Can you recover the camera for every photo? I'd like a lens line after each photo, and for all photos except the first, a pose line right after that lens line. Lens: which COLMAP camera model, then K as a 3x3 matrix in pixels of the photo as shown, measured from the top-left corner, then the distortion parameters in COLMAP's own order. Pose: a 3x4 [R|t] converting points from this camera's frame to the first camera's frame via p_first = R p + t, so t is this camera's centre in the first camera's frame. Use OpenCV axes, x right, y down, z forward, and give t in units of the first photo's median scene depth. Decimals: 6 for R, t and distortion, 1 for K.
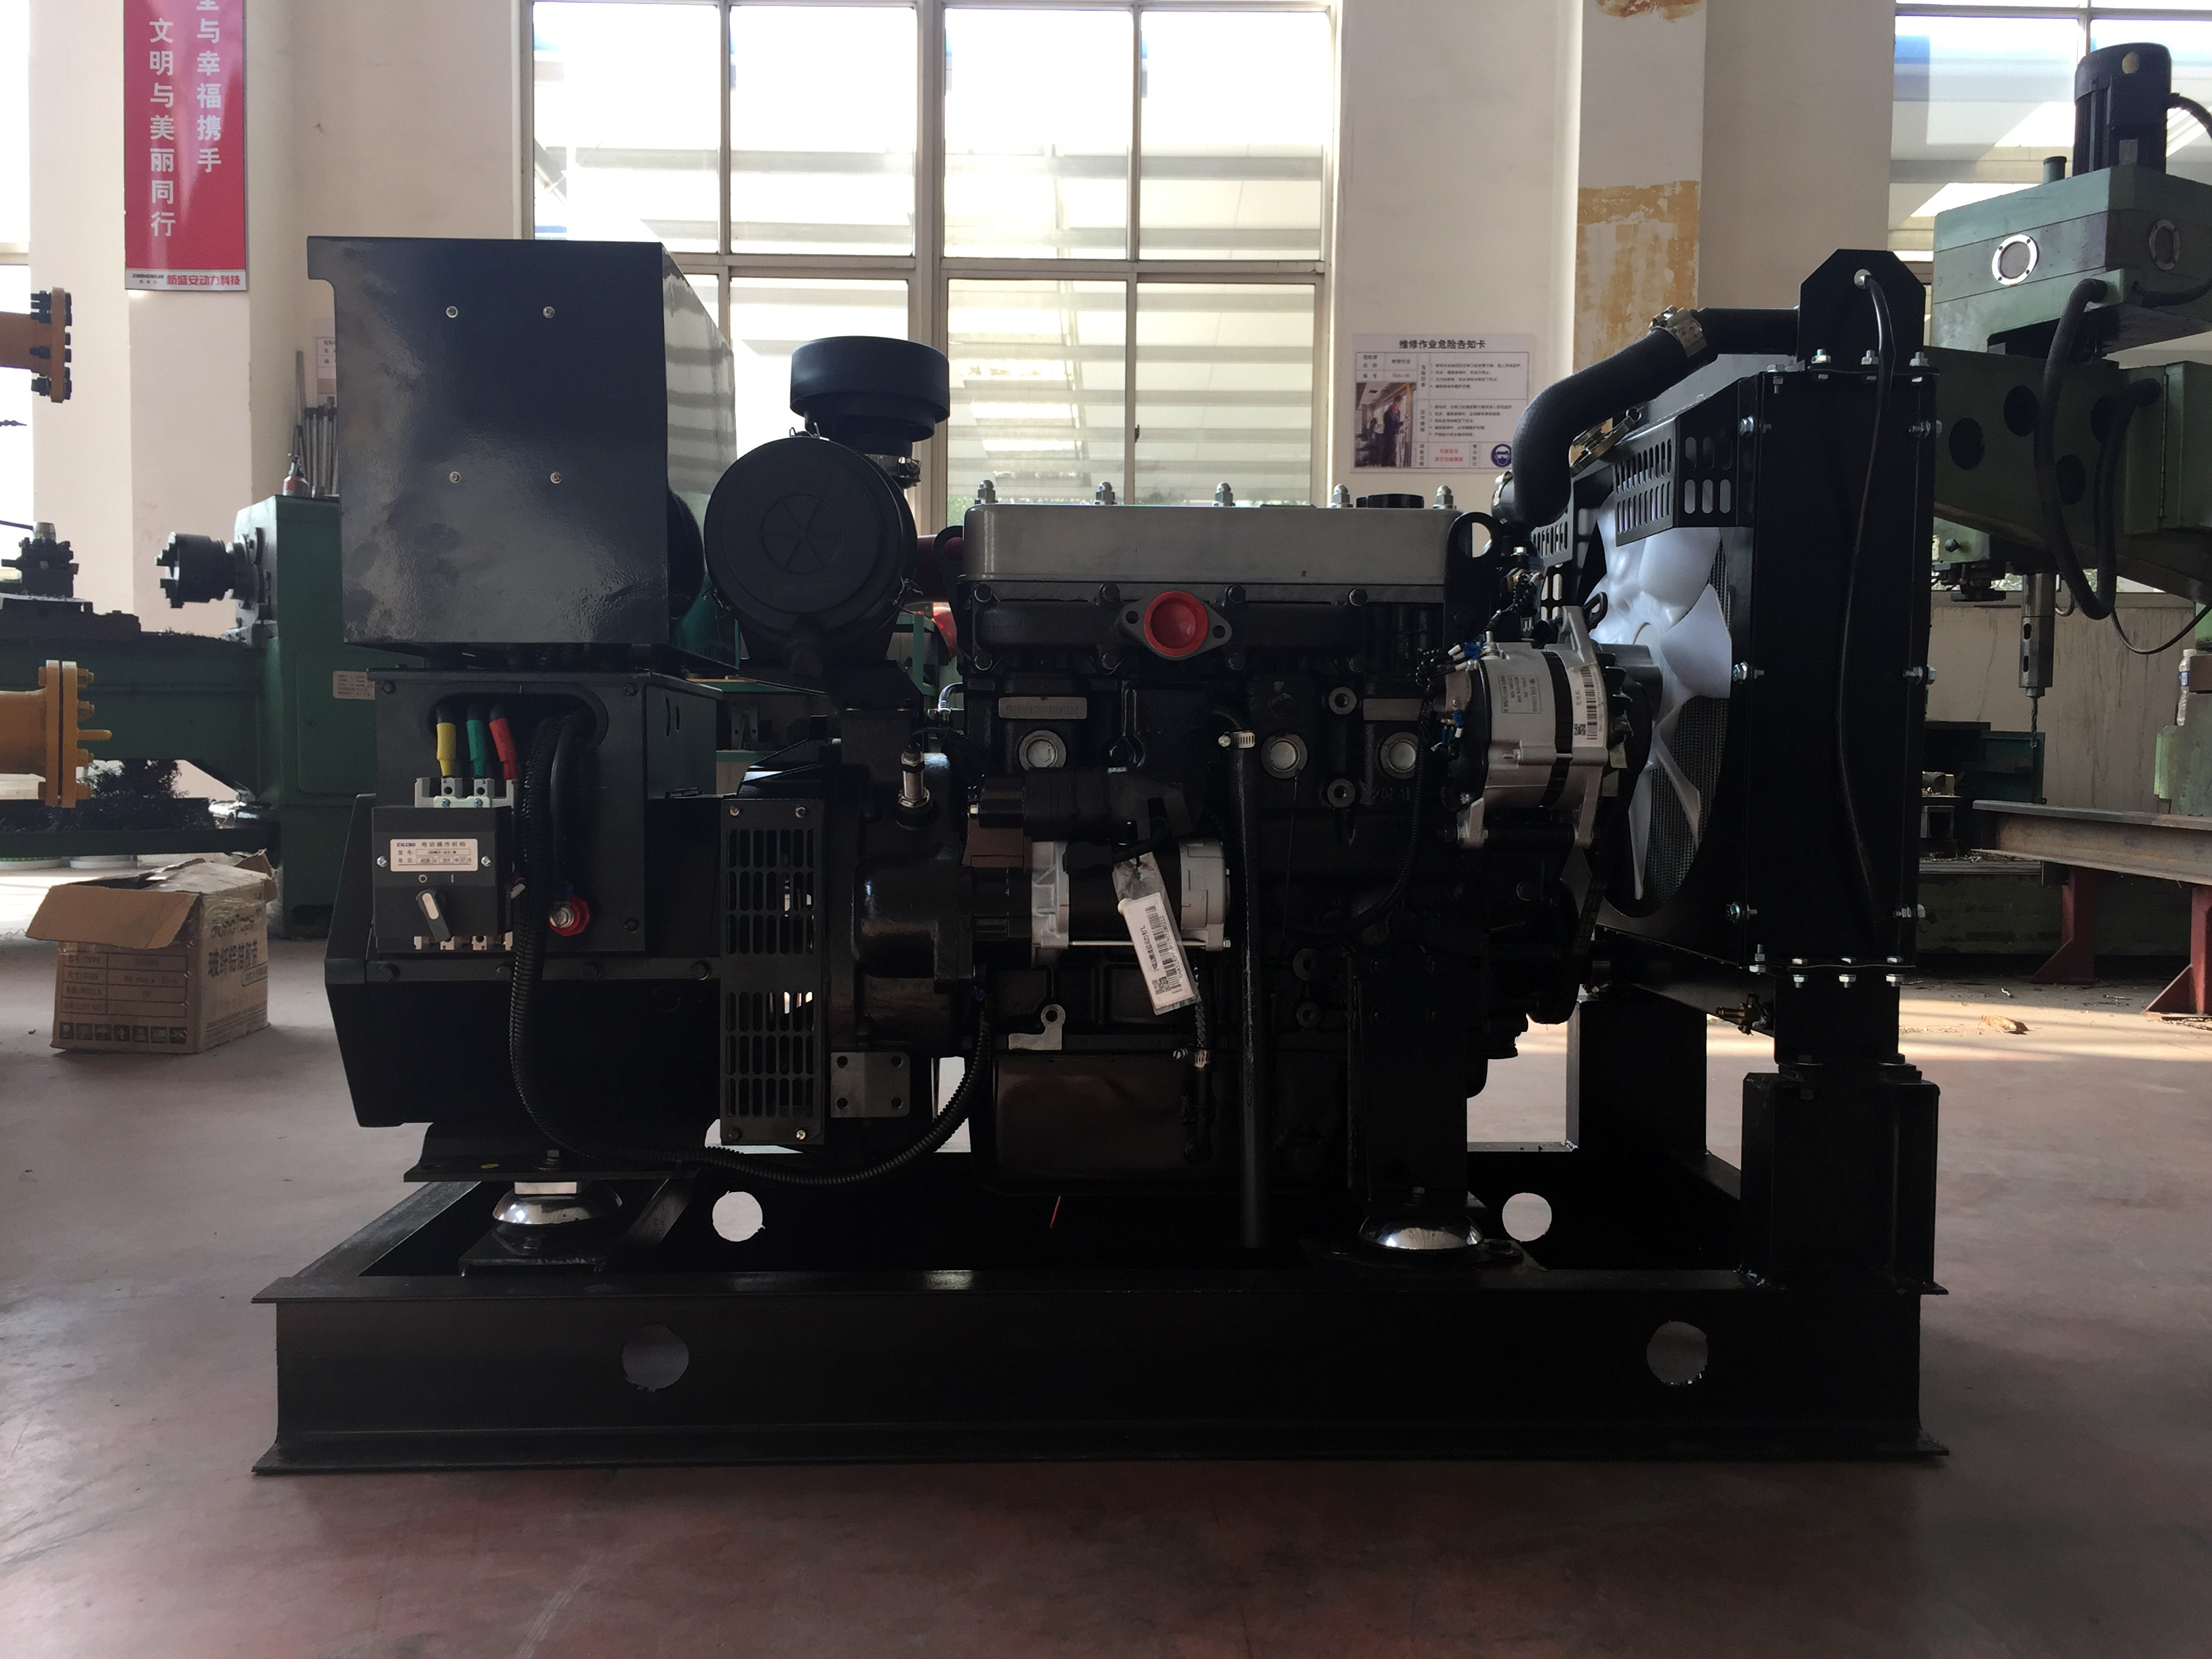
lens RADIAL K [[1889.9, 0, 1109.8], [0, 1889.9, 858.9], [0, 0, 1]] dist [0.083105, -0.118449]
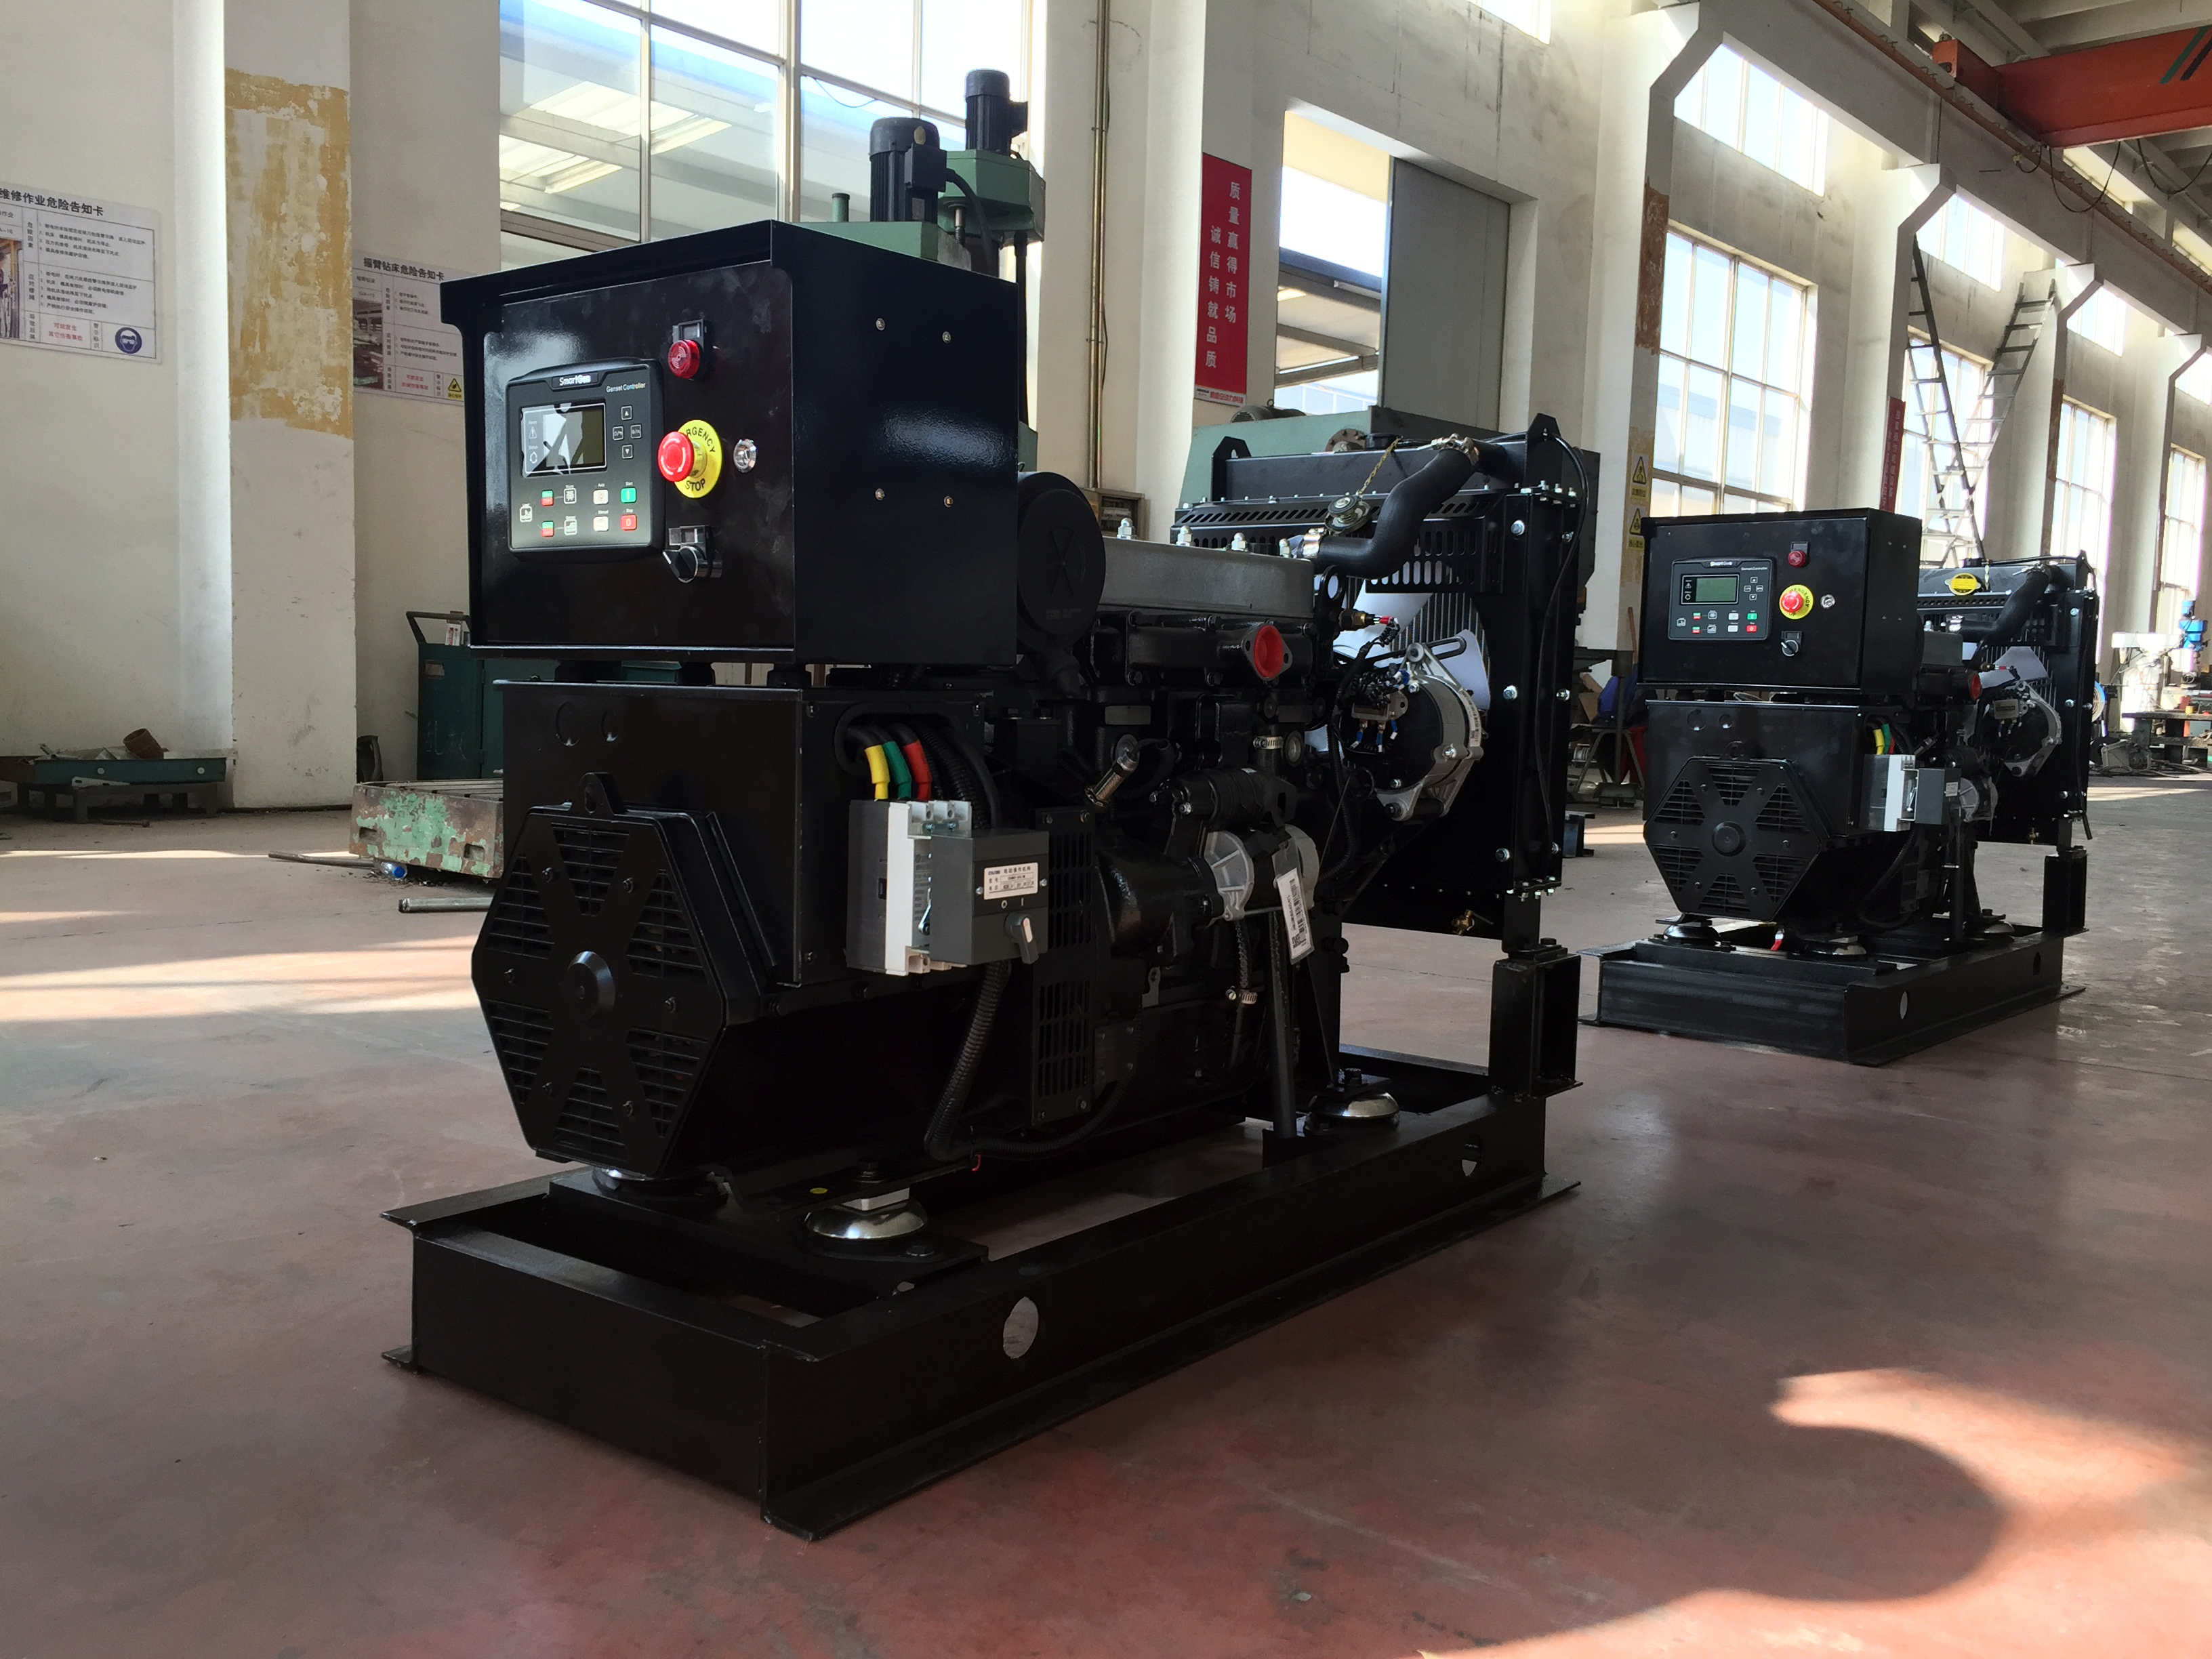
lens RADIAL K [[1889.9, 0, 1109.8], [0, 1889.9, 858.9], [0, 0, 1]] dist [0.083105, -0.118449]
pose [[0.650792, -0.064481, 0.756513, -0.206027], [0.024682, 0.997657, 0.063802, -0.014671], [-0.758855, -0.022850, 0.650859, 0.054859]]
